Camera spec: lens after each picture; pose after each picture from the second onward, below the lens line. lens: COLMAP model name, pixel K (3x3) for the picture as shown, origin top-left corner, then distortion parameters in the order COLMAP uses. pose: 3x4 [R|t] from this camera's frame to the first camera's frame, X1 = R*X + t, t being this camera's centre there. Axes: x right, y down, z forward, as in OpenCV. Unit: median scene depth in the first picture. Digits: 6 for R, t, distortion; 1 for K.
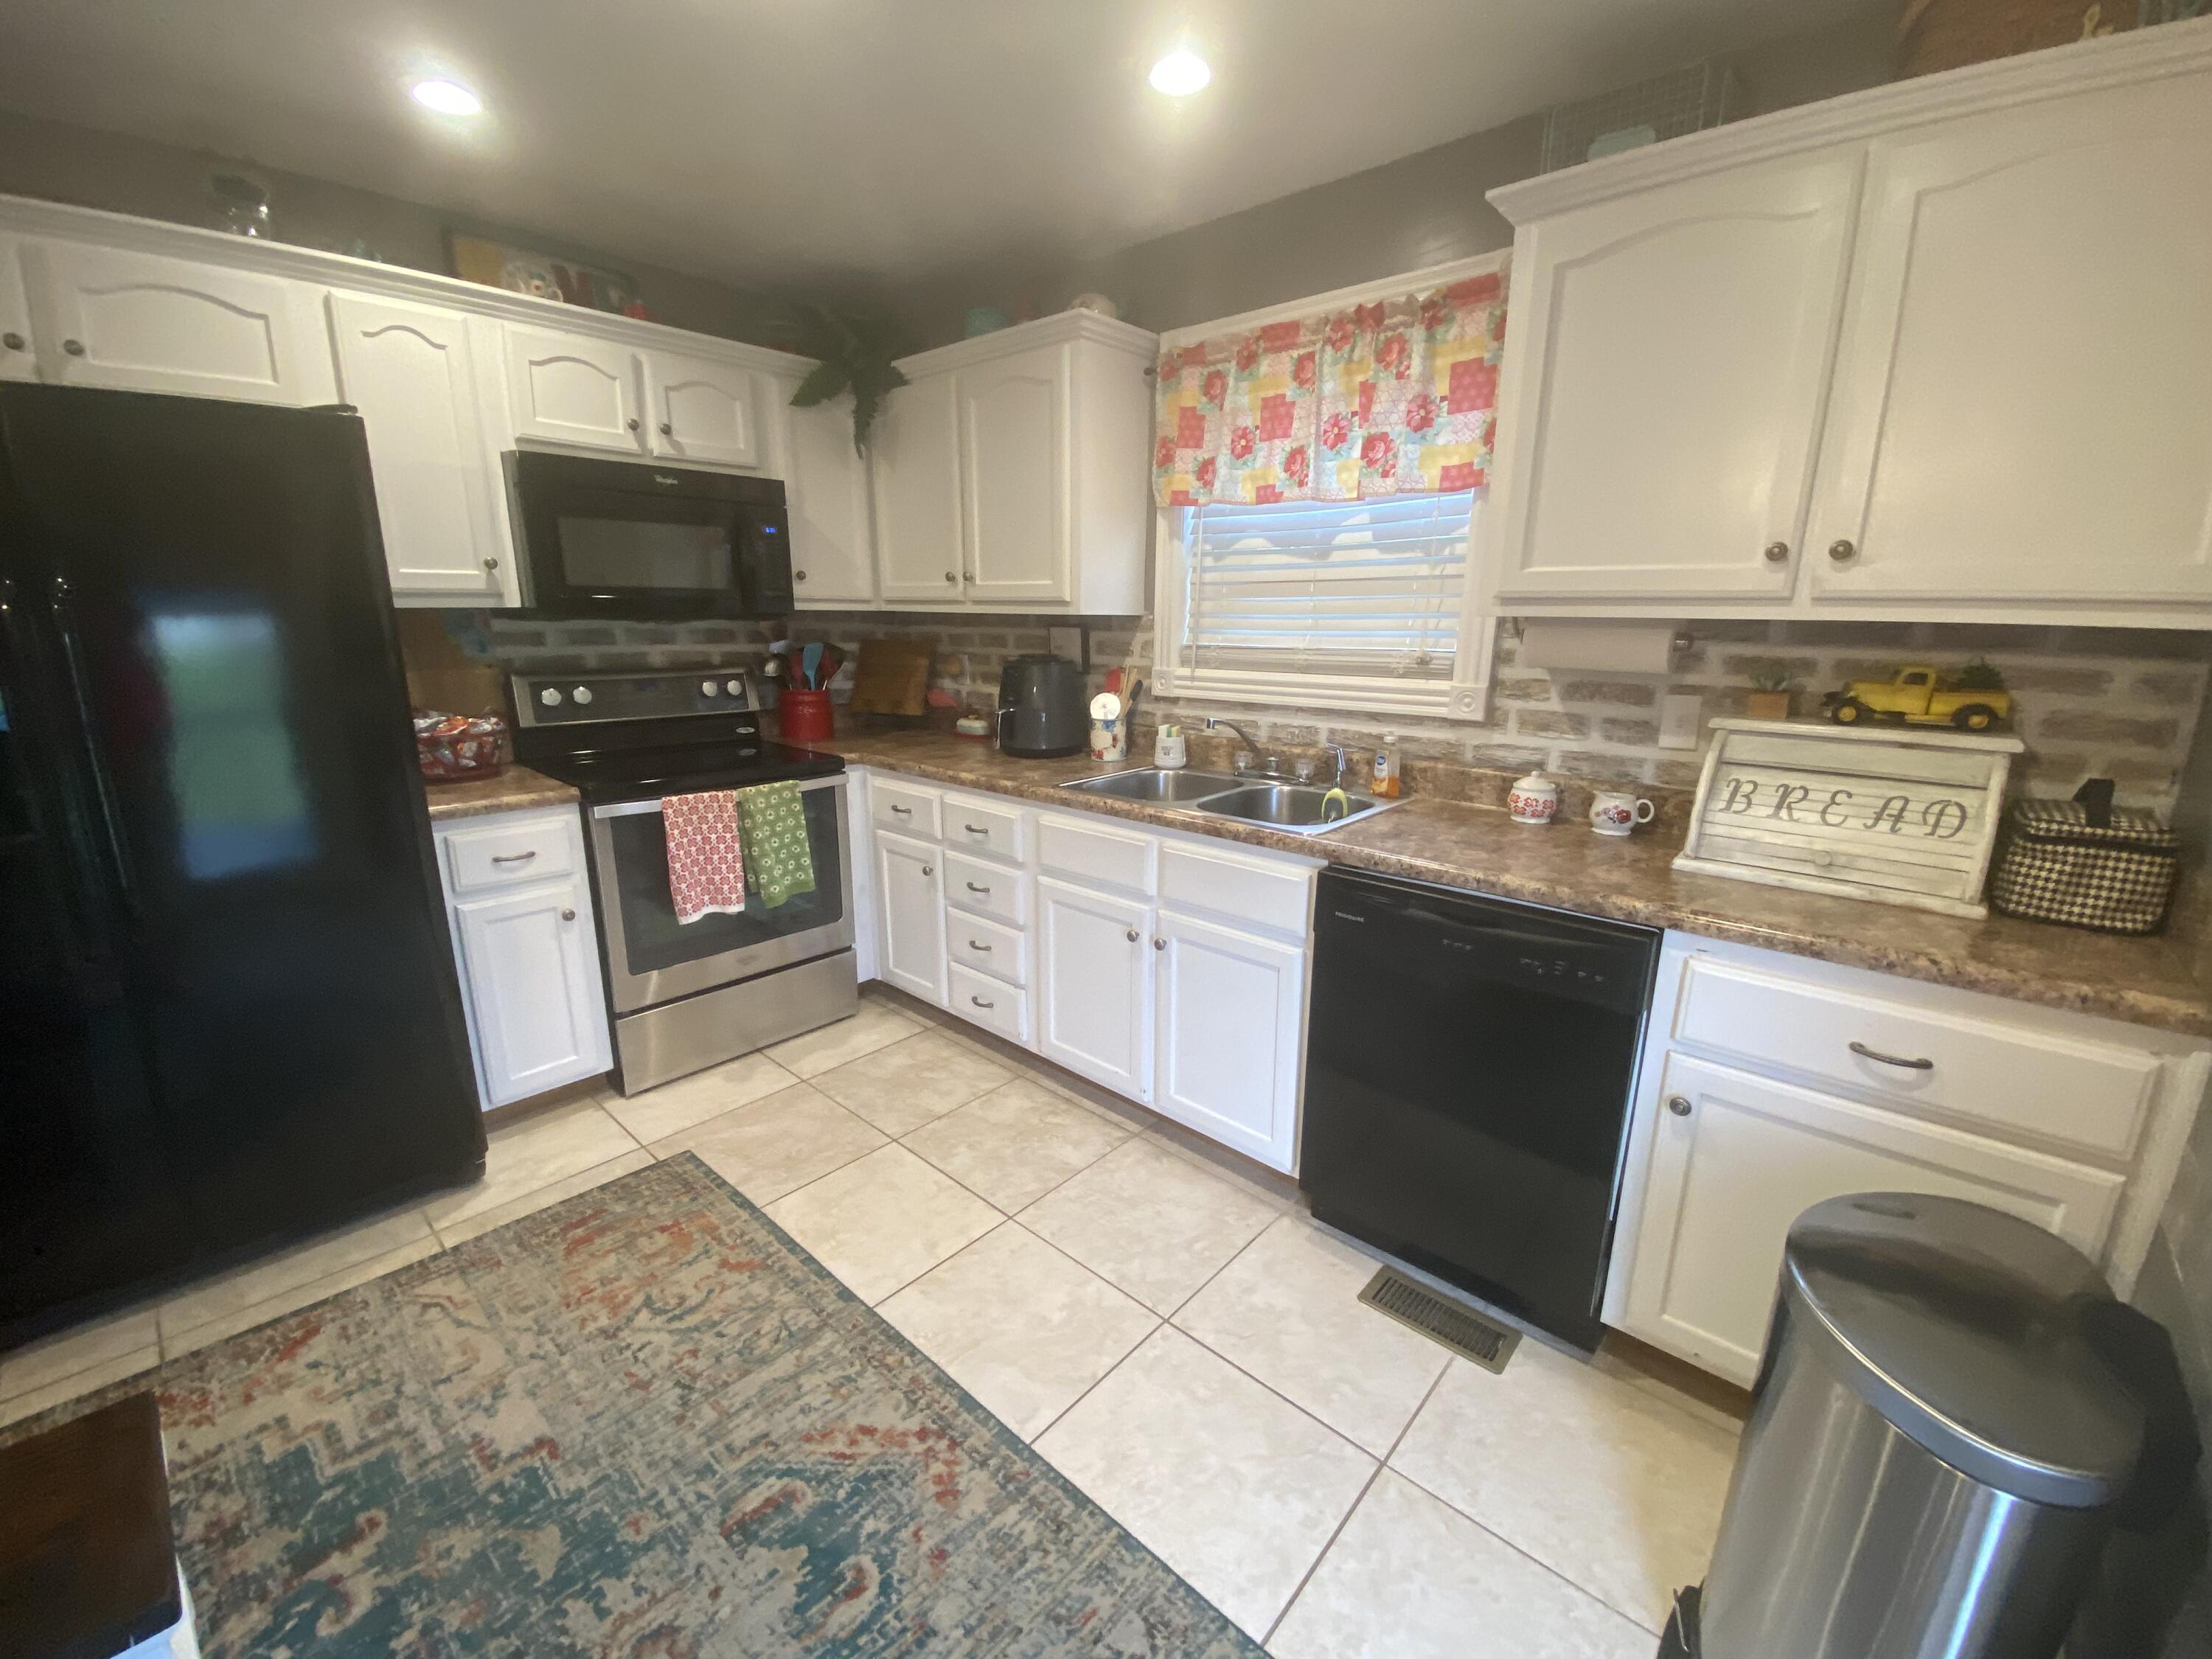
lens RADIAL K [[888.2, 0, 1104.5], [0, 888.2, 810.5], [0, 0, 1]] dist [0.032549, -0.022936]
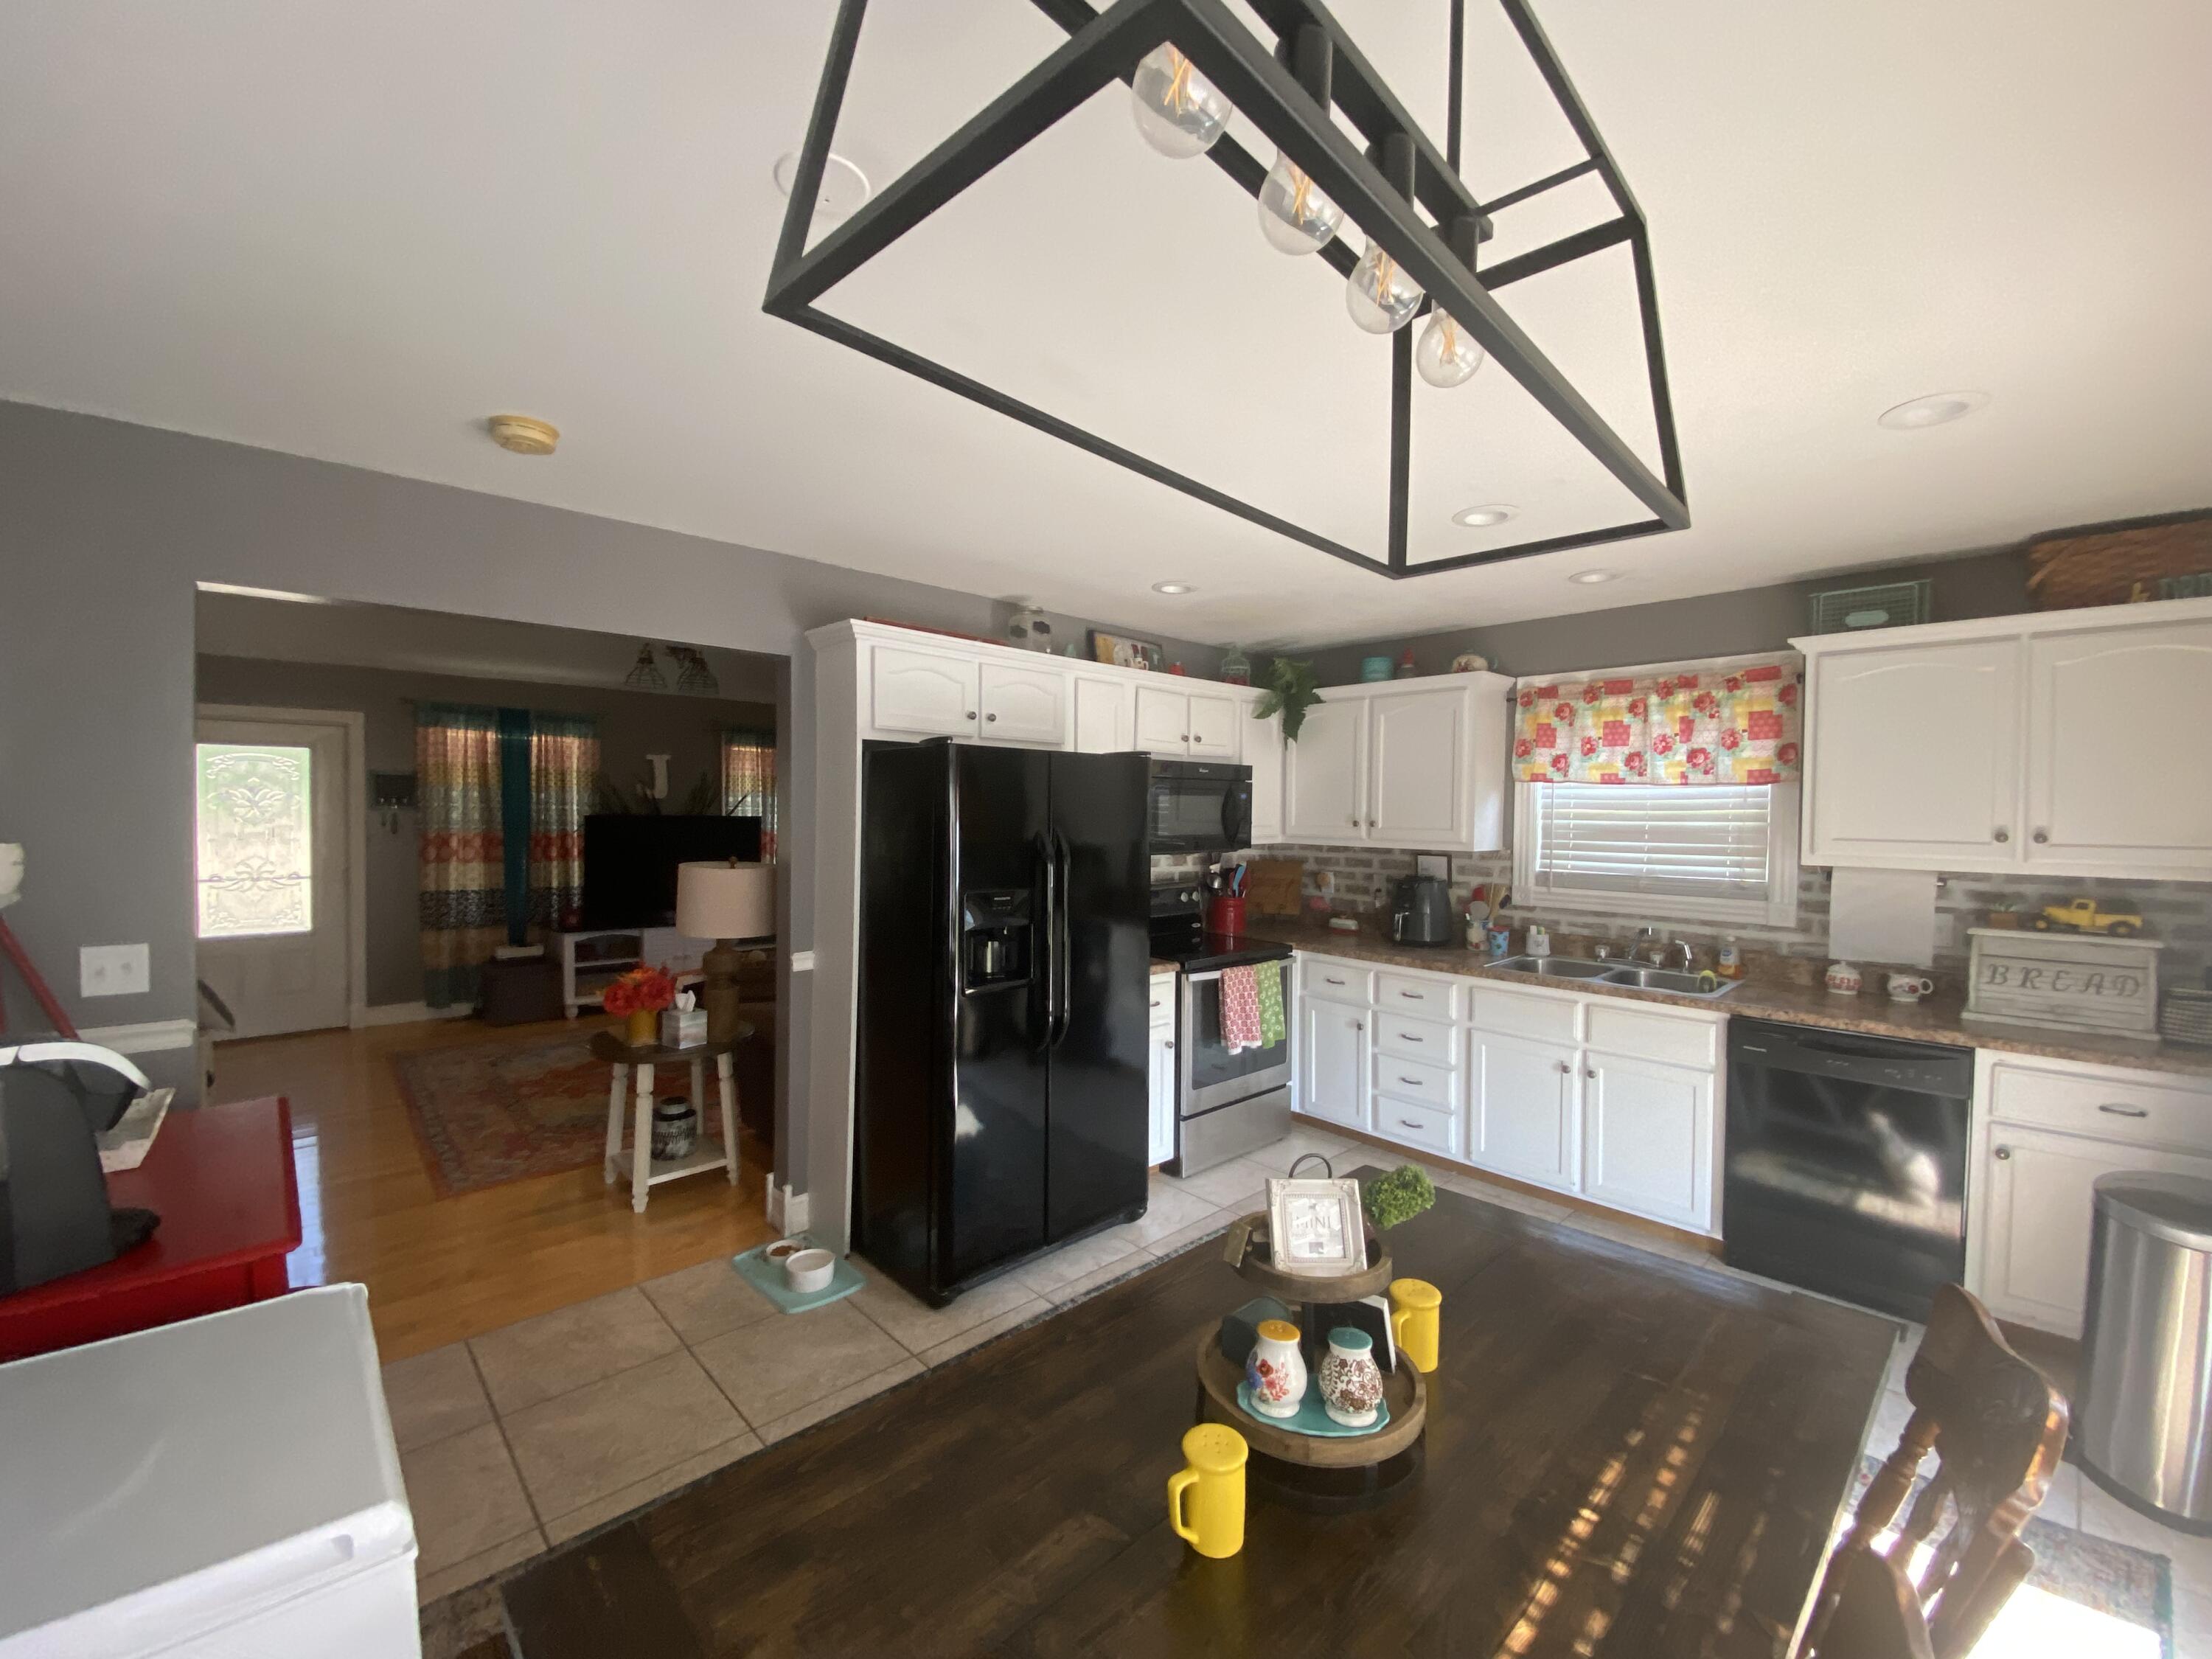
lens RADIAL K [[888.2, 0, 1104.5], [0, 888.2, 810.5], [0, 0, 1]] dist [0.032549, -0.022936]
pose [[0.996006, -0.002422, -0.089255, -0.560446], [-0.016793, 0.976712, -0.213895, 0.049140], [0.087694, 0.214540, 0.972770, -0.587585]]
